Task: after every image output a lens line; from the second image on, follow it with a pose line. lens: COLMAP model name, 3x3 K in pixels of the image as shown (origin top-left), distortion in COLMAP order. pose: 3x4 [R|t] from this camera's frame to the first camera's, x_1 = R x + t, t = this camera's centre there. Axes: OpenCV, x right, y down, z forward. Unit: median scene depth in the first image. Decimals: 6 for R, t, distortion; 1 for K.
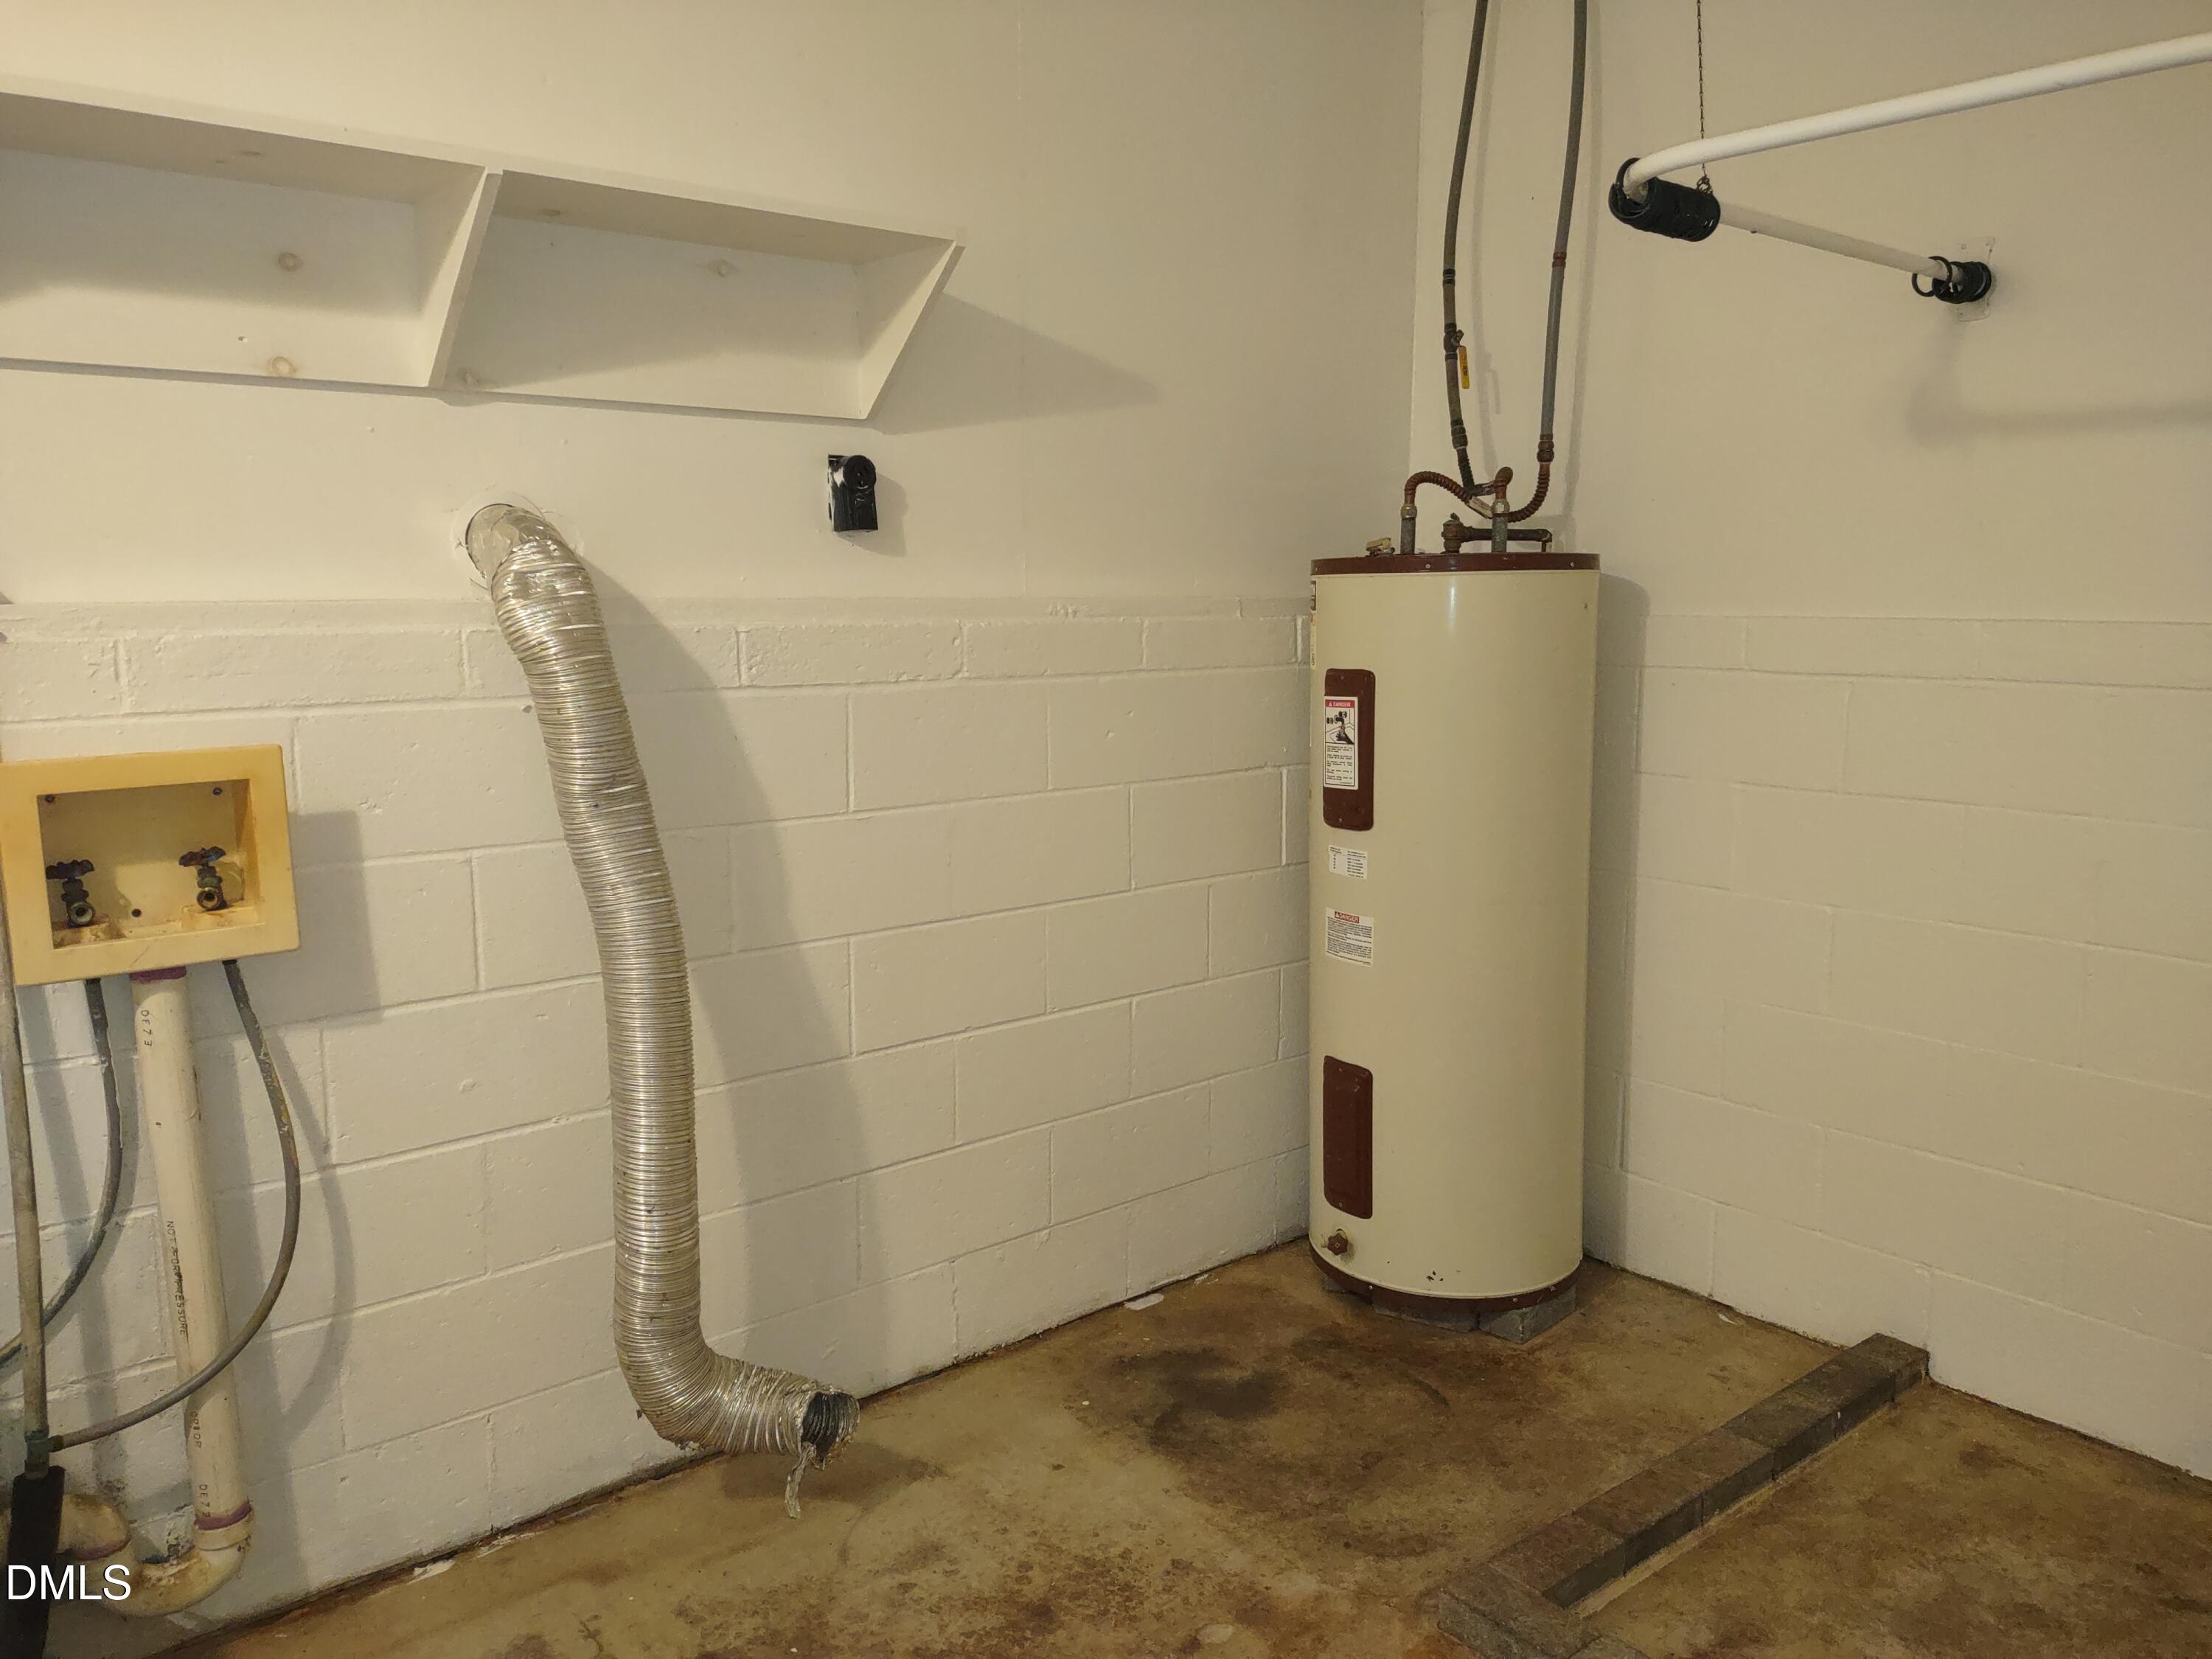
lens RADIAL K [[1670.8, 0, 1107.1], [0, 1670.8, 819.5], [0, 0, 1]] dist [0.119597, -0.086687]
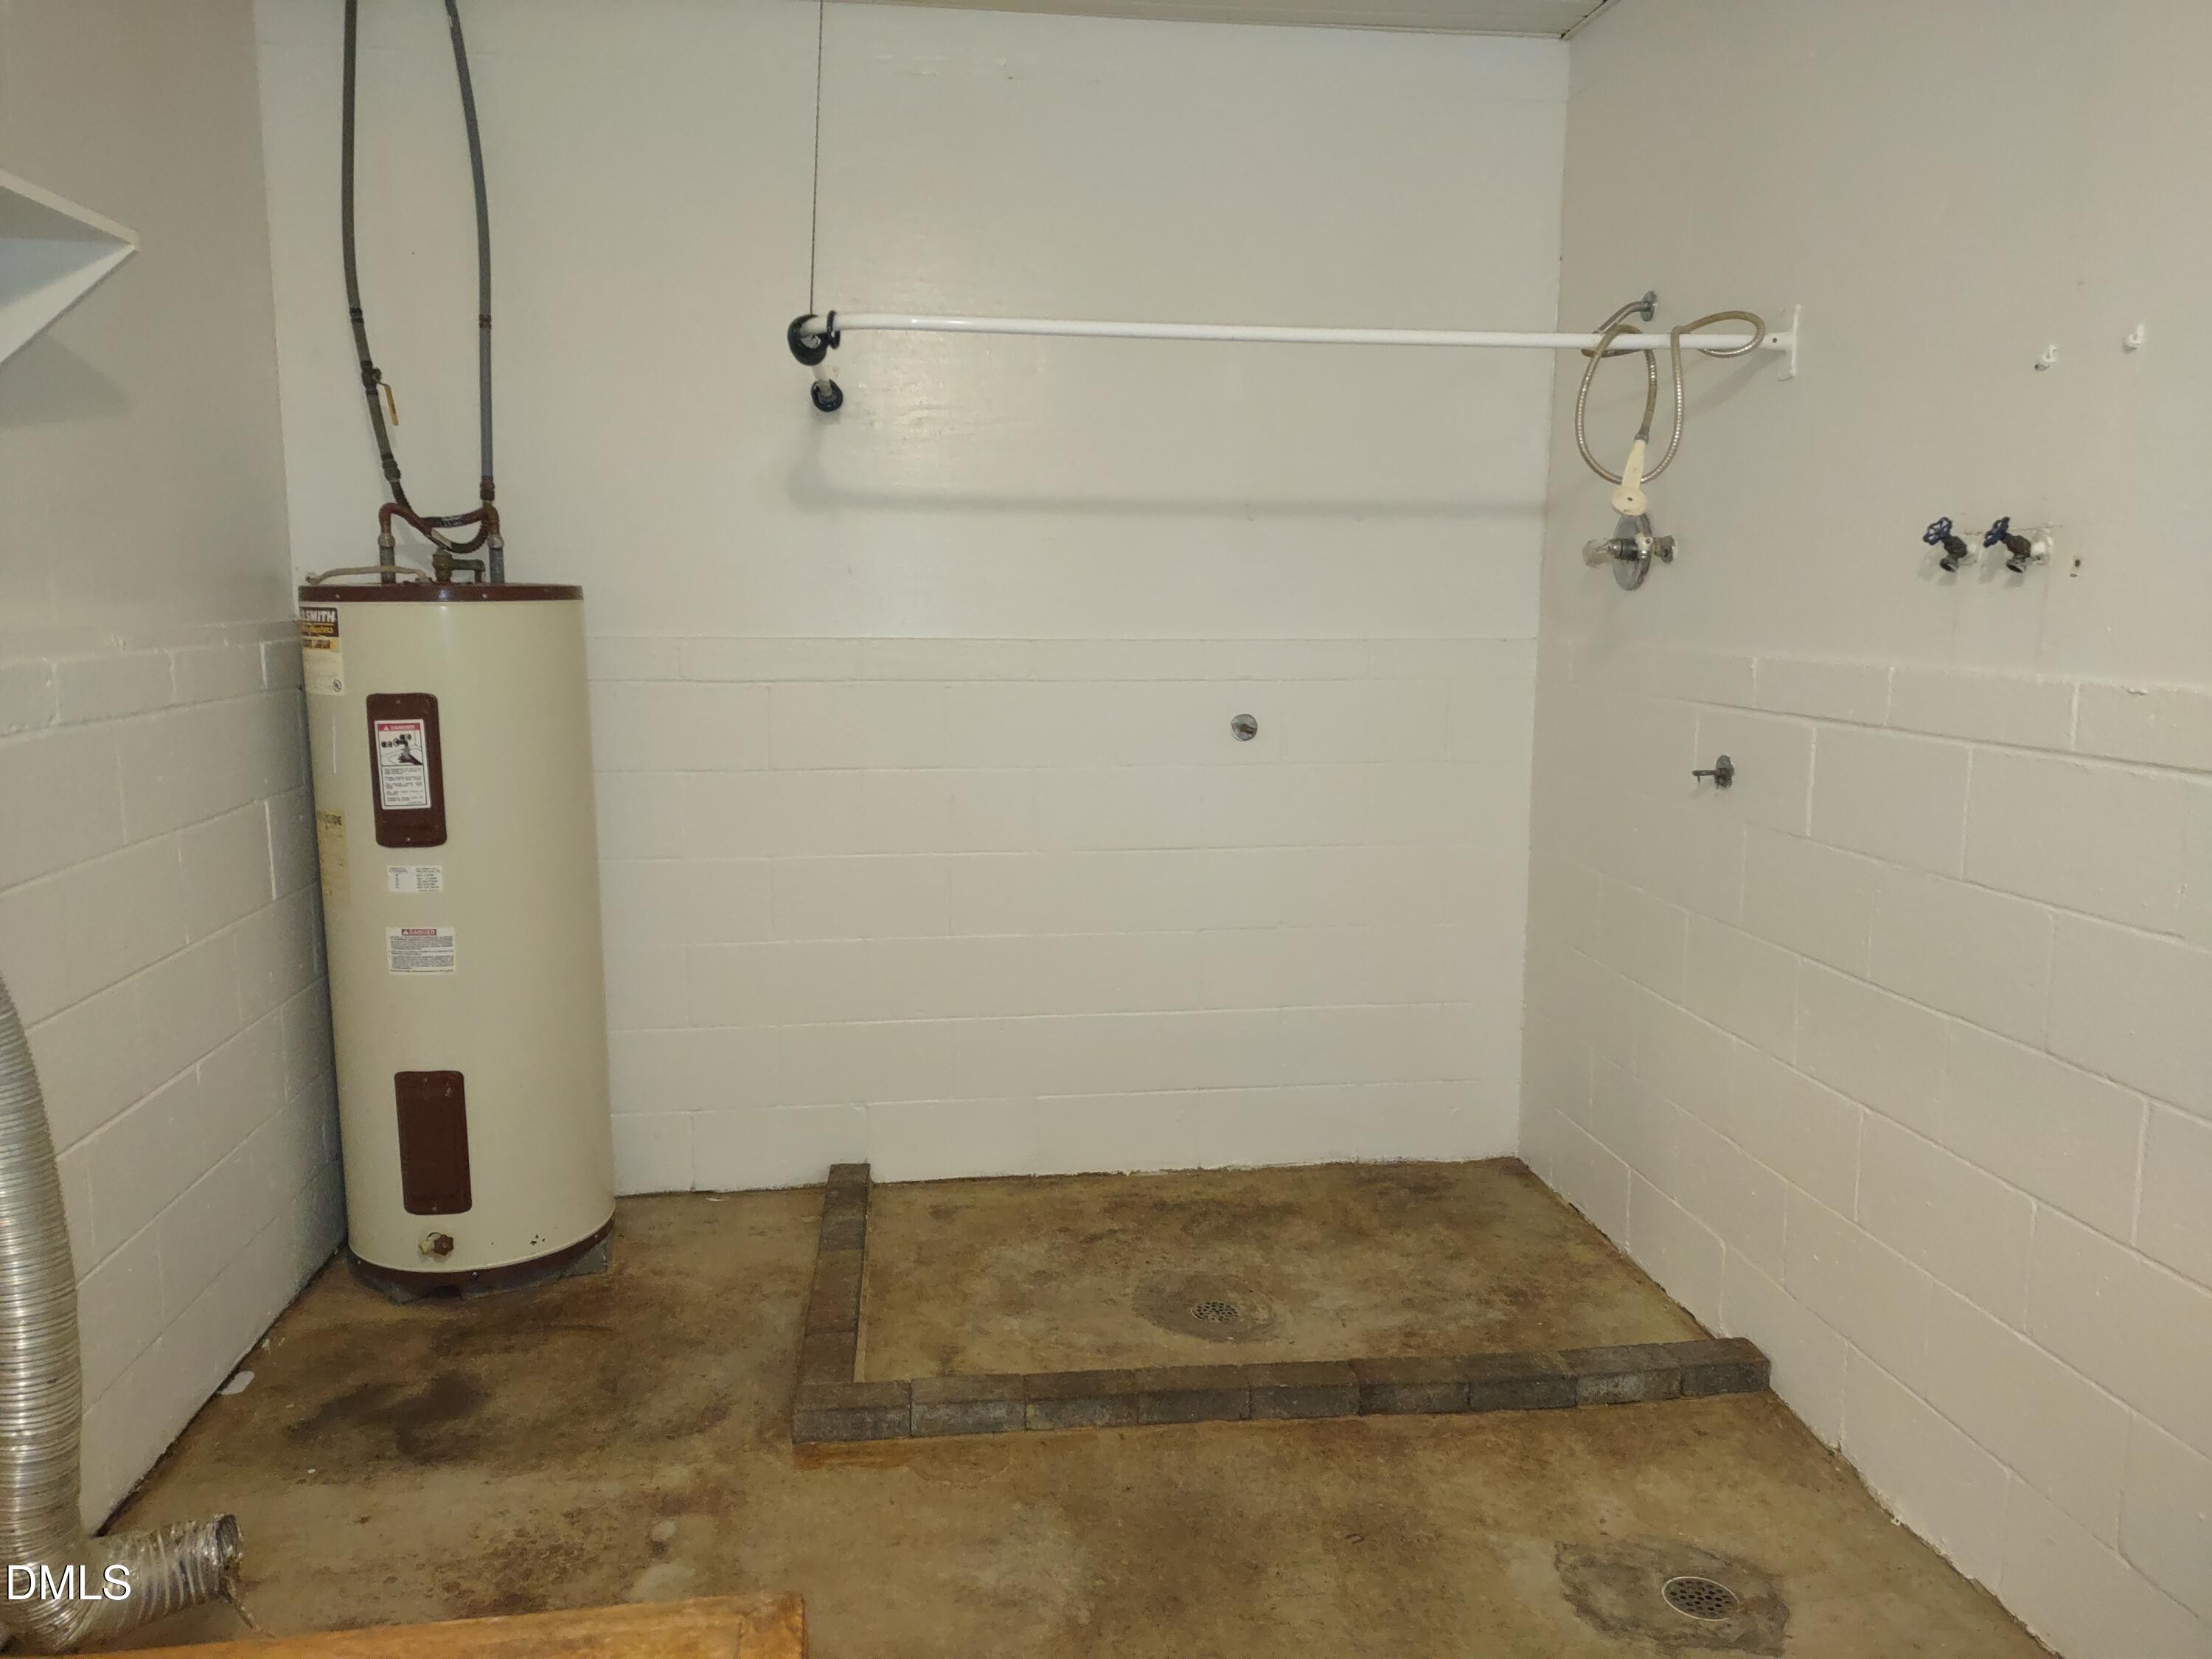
lens RADIAL K [[1616.1, 0, 1106.0], [0, 1616.1, 829.5], [0, 0, 1]] dist [0.088624, 0.004066]
pose [[0.572433, -0.119849, 0.811145, -0.439514], [0.119826, 0.990867, 0.061842, -0.016915], [-0.811149, 0.061796, 0.581566, 0.061098]]
